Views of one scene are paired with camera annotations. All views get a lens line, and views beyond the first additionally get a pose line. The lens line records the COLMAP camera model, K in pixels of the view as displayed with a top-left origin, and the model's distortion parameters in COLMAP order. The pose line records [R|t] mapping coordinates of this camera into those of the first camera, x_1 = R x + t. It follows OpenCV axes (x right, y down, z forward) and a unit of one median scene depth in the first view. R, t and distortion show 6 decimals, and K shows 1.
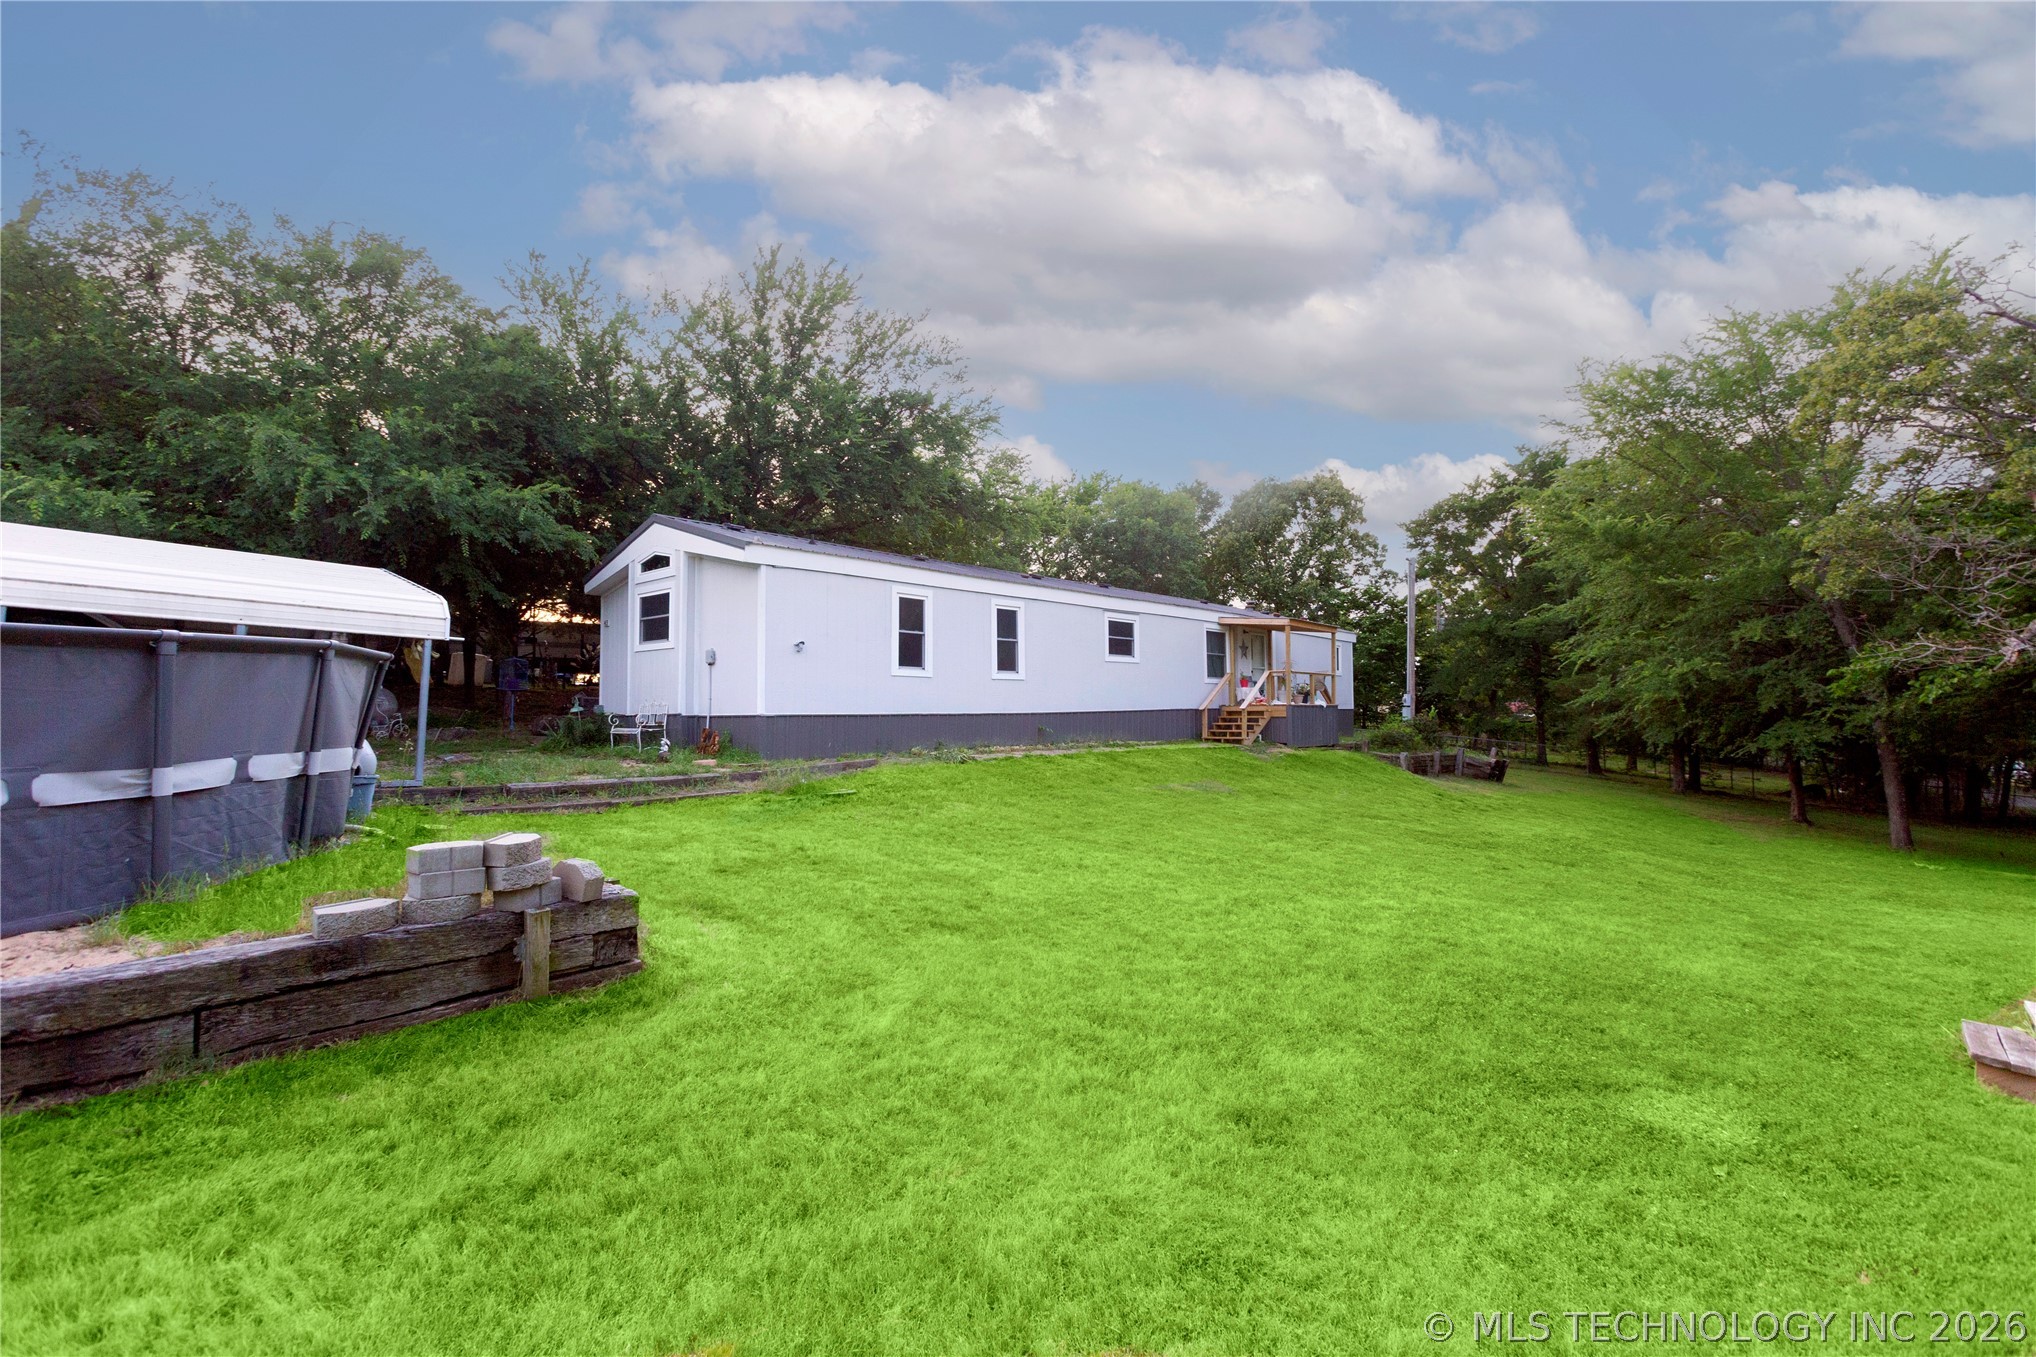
lens RADIAL K [[909.4, 0, 1012.1], [0, 909.4, 677.4], [0, 0, 1]] dist [-0.001971, 0.003161]
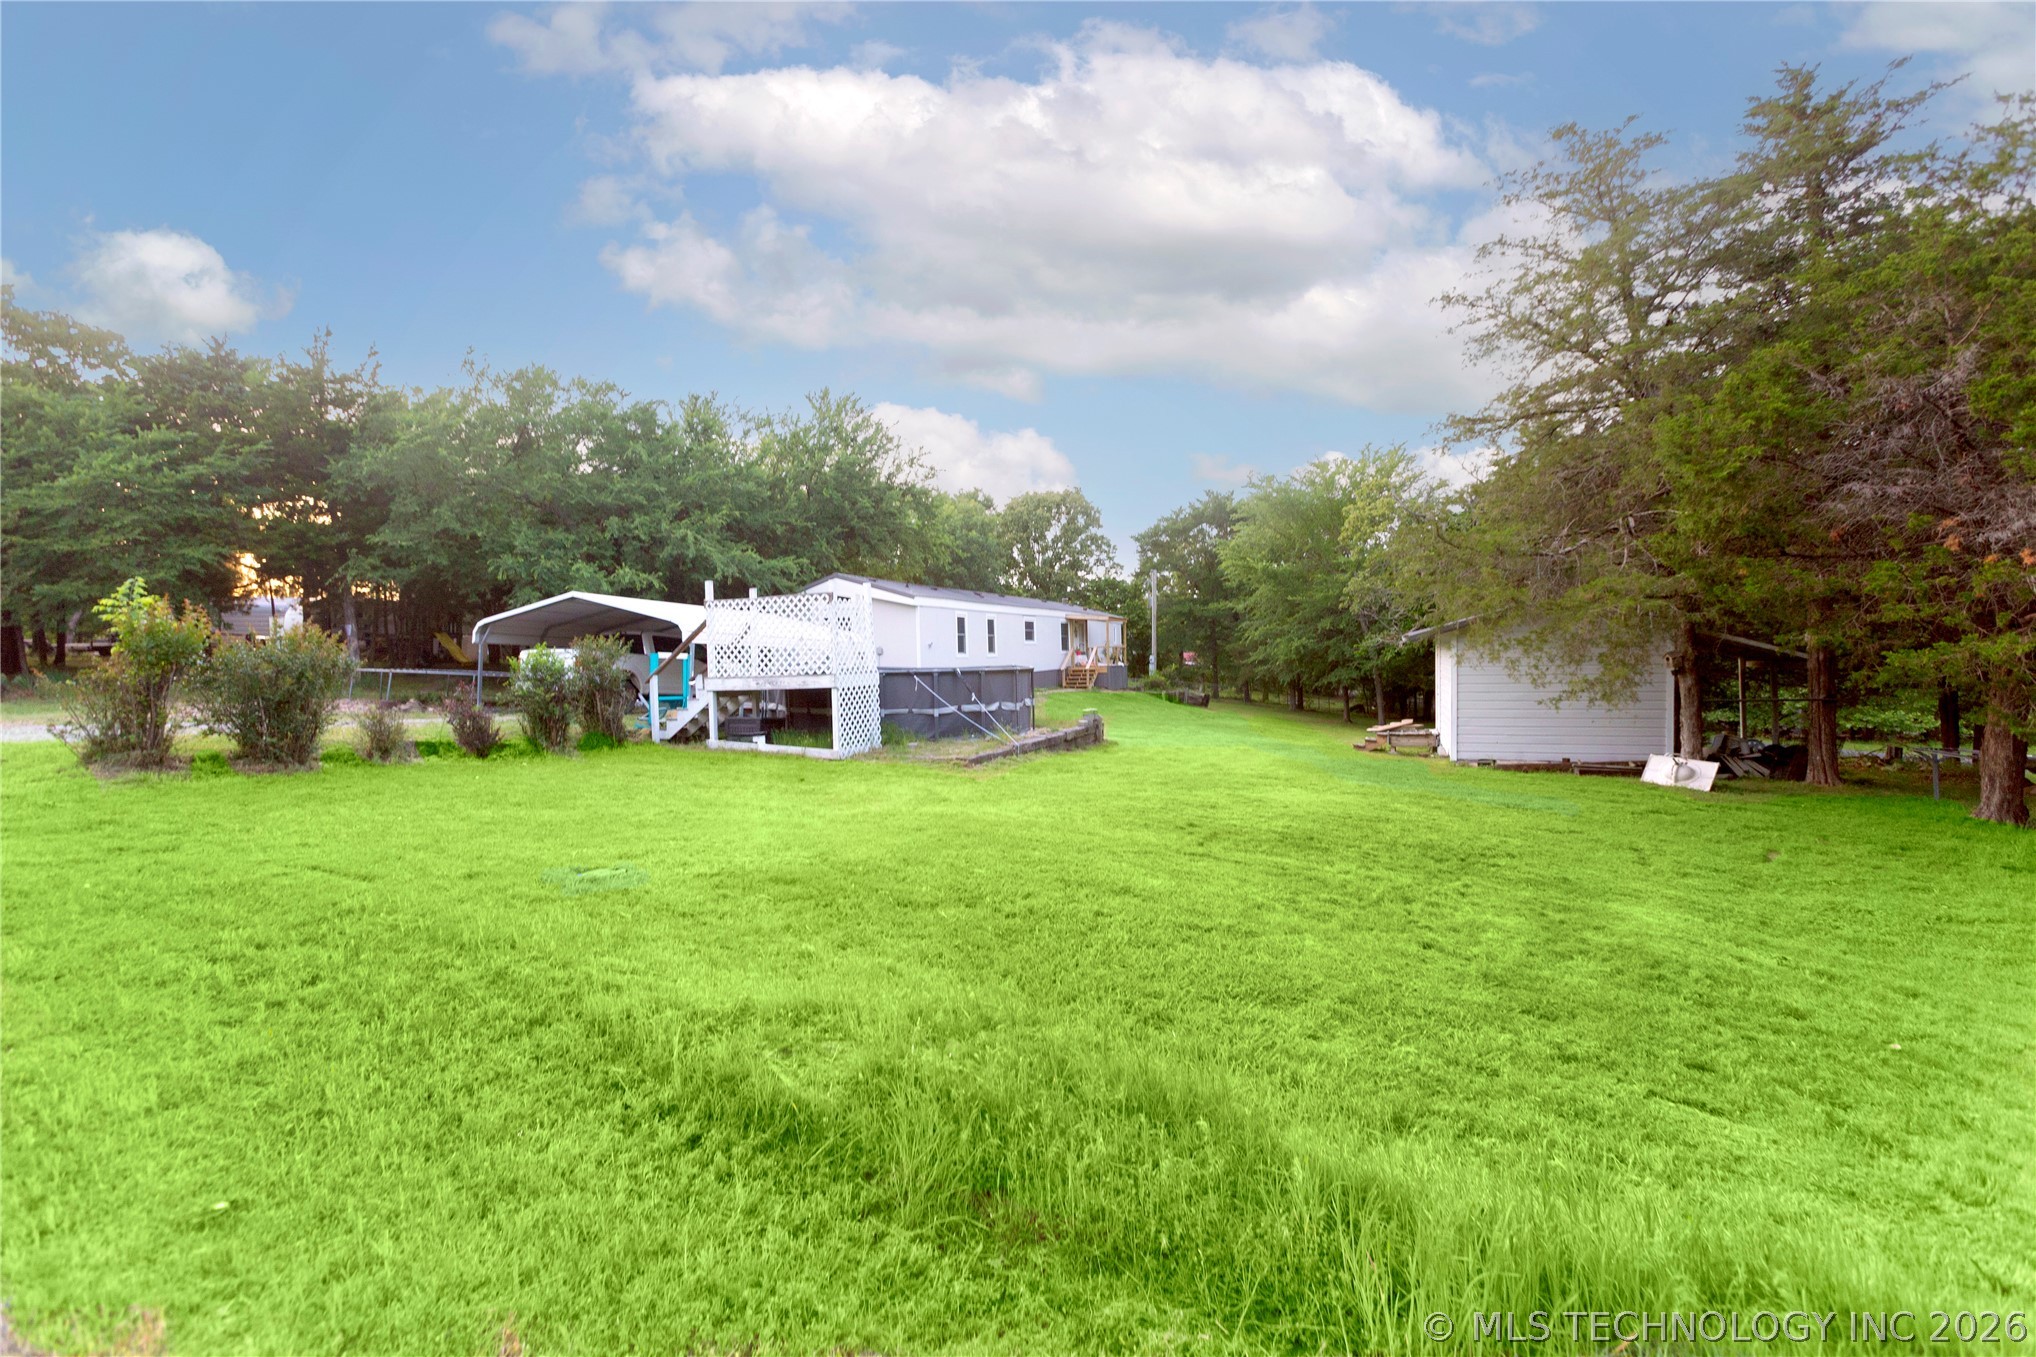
lens RADIAL K [[909.4, 0, 1027.0], [0, 909.4, 671.6], [0, 0, 1]] dist [-0.001971, 0.003161]
pose [[0.937760, -0.024619, 0.346411, -0.426090], [0.008816, 0.998850, 0.047120, -0.040180], [-0.347173, -0.041133, 0.936899, -0.555760]]
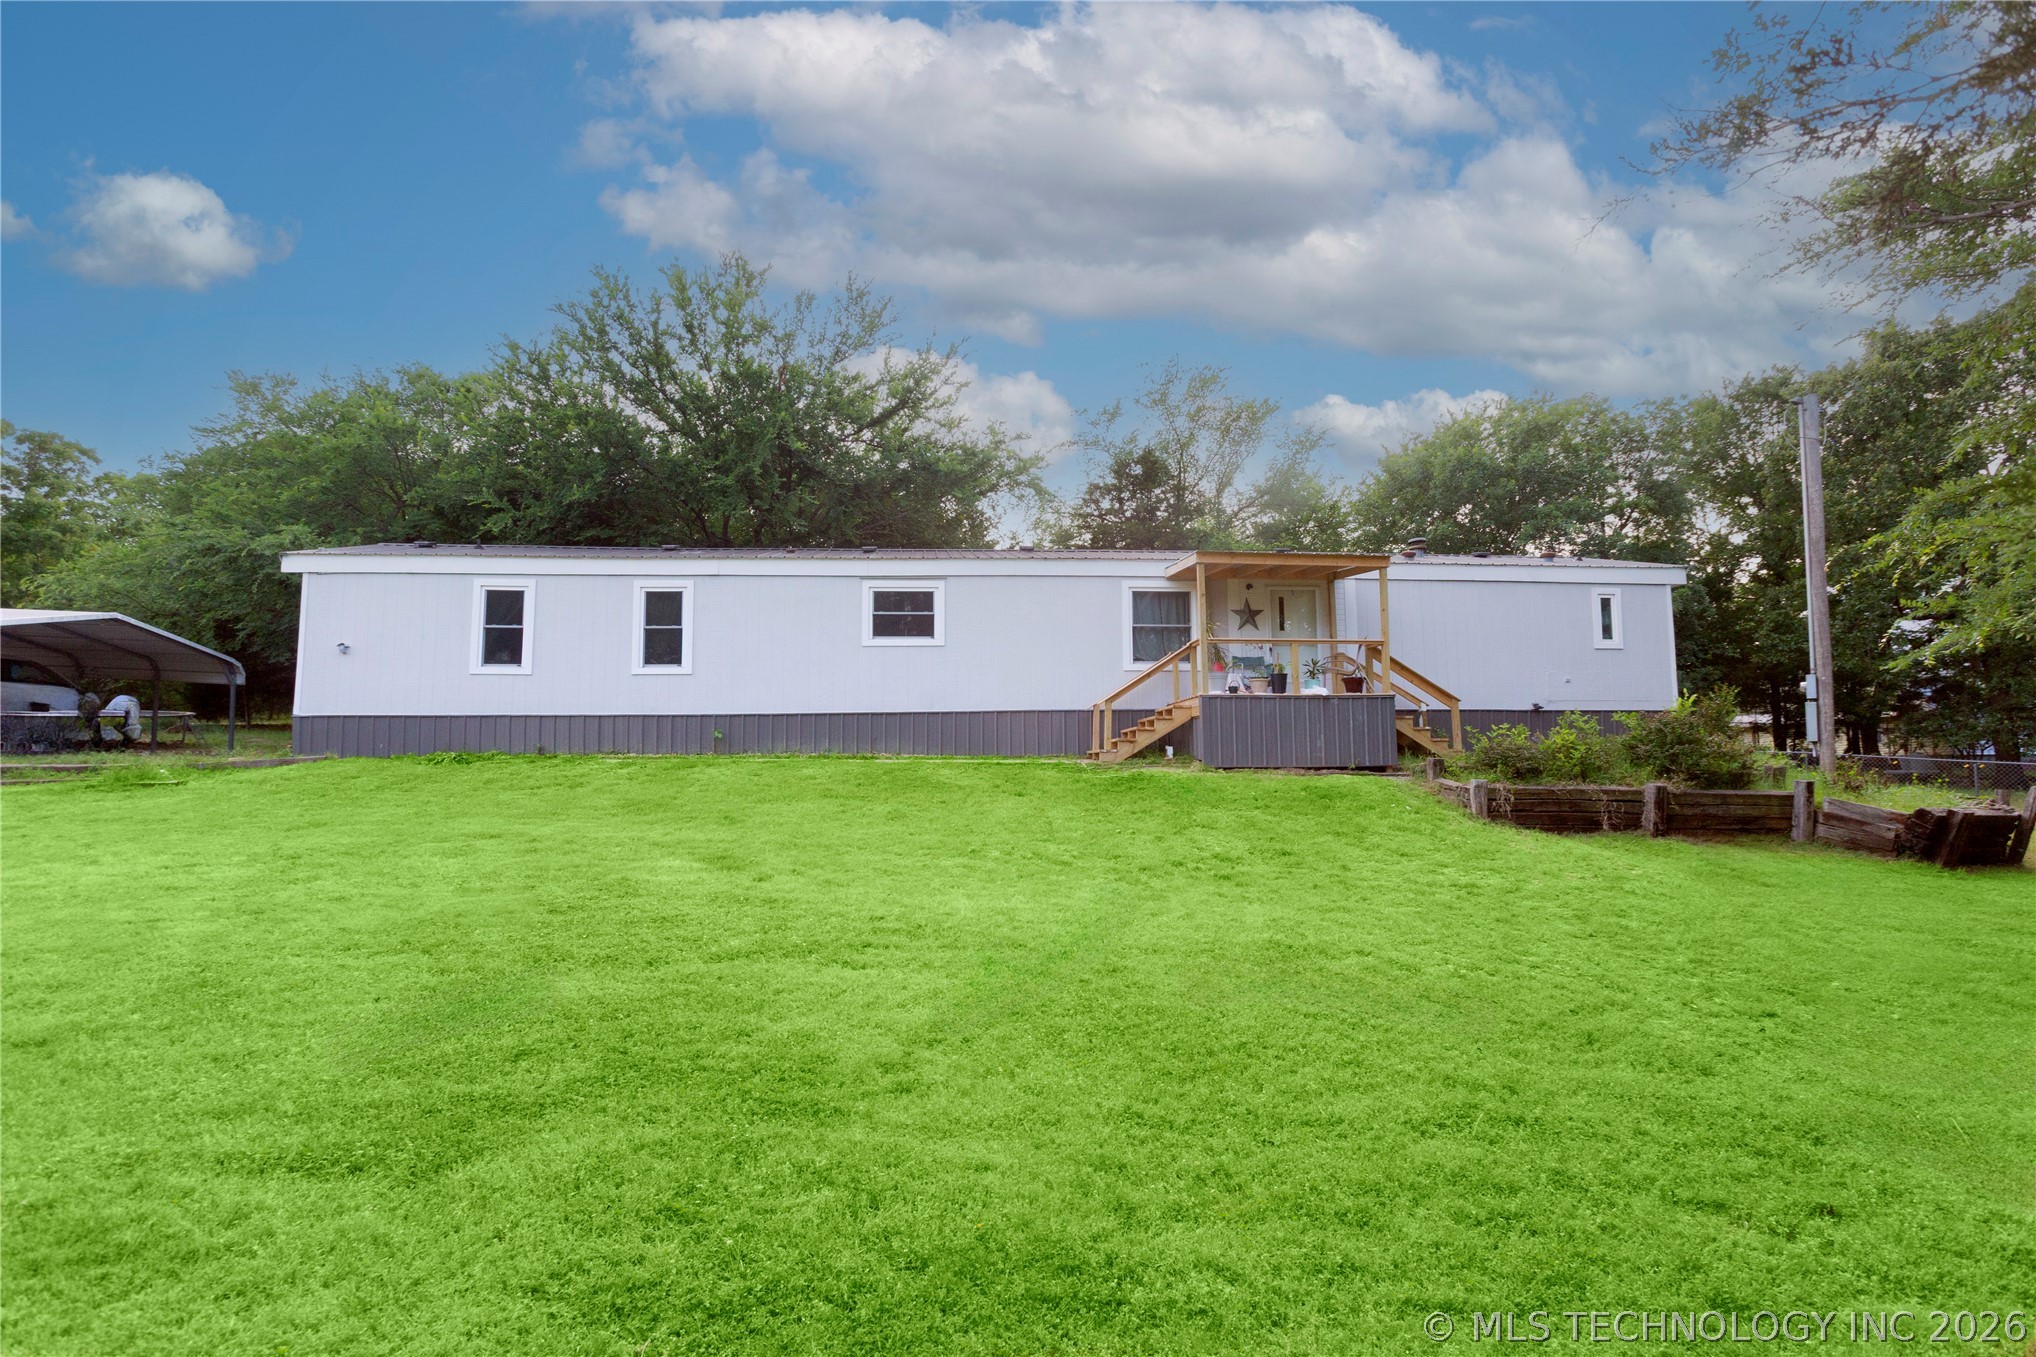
lens RADIAL K [[928.5, 0, 1016.4], [0, 928.5, 688.4], [0, 0, 1]] dist [-0.001156, -0.000503]
pose [[0.728469, -0.056283, -0.682762, 0.600029], [0.028729, 0.998253, -0.051638, 0.050553], [0.684476, 0.018002, 0.728813, 0.444672]]
